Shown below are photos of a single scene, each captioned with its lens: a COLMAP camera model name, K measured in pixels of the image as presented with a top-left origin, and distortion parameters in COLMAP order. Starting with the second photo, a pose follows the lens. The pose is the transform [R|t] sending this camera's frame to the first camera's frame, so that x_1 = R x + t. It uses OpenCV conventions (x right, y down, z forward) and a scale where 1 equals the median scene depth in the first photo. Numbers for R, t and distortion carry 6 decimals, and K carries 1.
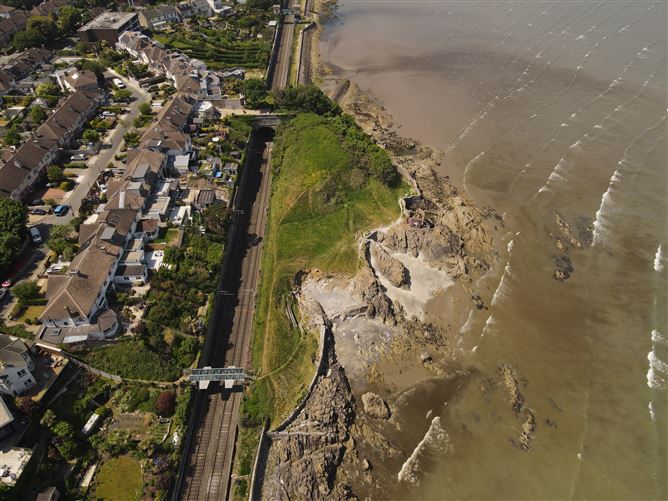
lens RADIAL K [[483.8, 0, 329.8], [0, 483.8, 246.2], [0, 0, 1]] dist [0.017667, 0.007066]
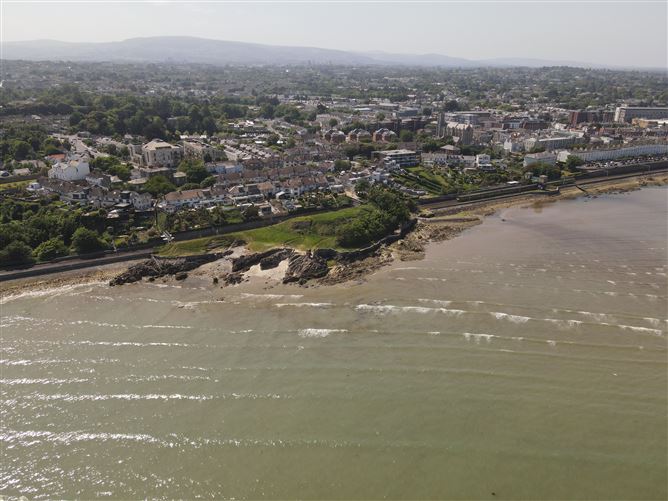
lens RADIAL K [[483.8, 0, 330.4], [0, 483.8, 251.8], [0, 0, 1]] dist [0.017667, 0.007066]
pose [[0.483312, 0.323151, -0.813623, 1.658808], [-0.564344, 0.825507, -0.007363, -0.090459], [0.669272, 0.462721, 0.581346, 0.110200]]
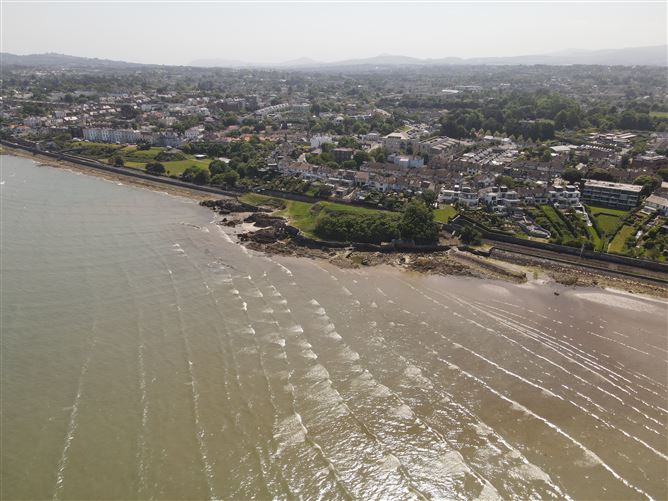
lens RADIAL K [[483.8, 0, 333.5], [0, 483.8, 248.0], [0, 0, 1]] dist [0.017667, 0.007066]
pose [[-0.543053, 0.295533, -0.785973, 1.693927], [-0.540583, 0.593204, 0.596556, -1.337116], [0.642544, 0.748845, -0.162382, 1.634794]]
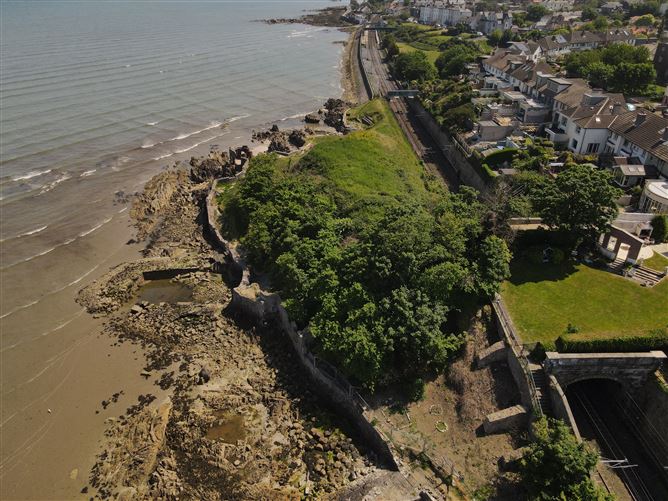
lens RADIAL K [[483.8, 0, 330.5], [0, 483.8, 248.8], [0, 0, 1]] dist [0.017667, 0.007066]
pose [[-0.999923, 0.007540, 0.009821, 0.013145], [0.011893, 0.364325, 0.931196, -0.862759], [0.003443, 0.931241, -0.364387, 1.600462]]
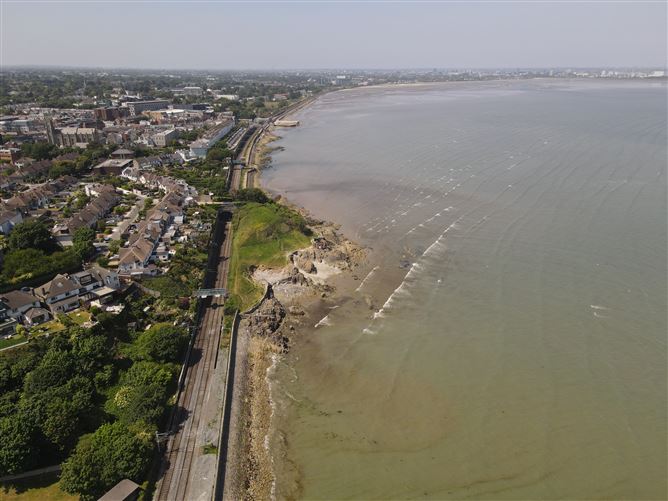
lens RADIAL K [[483.8, 0, 329.4], [0, 483.8, 244.0], [0, 0, 1]] dist [0.017667, 0.007066]
pose [[0.991698, -0.033311, 0.124198, -0.001450], [0.072959, 0.941104, -0.330152, 0.553643], [-0.105885, 0.336473, 0.935721, -0.656621]]
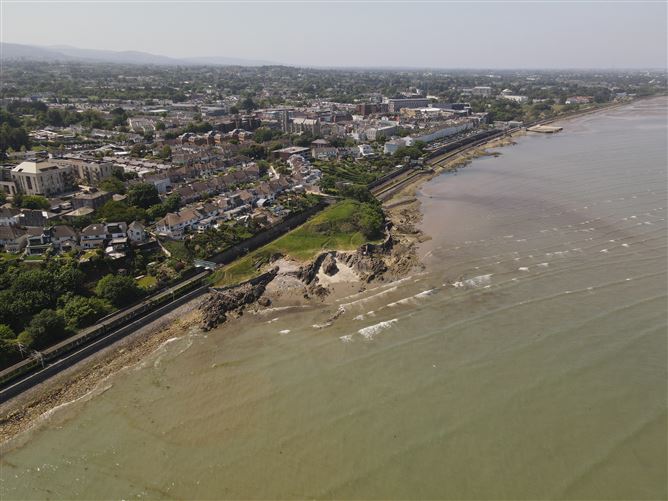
lens RADIAL K [[483.8, 0, 331.1], [0, 483.8, 247.8], [0, 0, 1]] dist [0.017667, 0.007066]
pose [[0.875874, 0.181217, -0.447219, 0.892056], [-0.316463, 0.915376, -0.248872, 0.412526], [0.364273, 0.359509, 0.859103, -0.492295]]
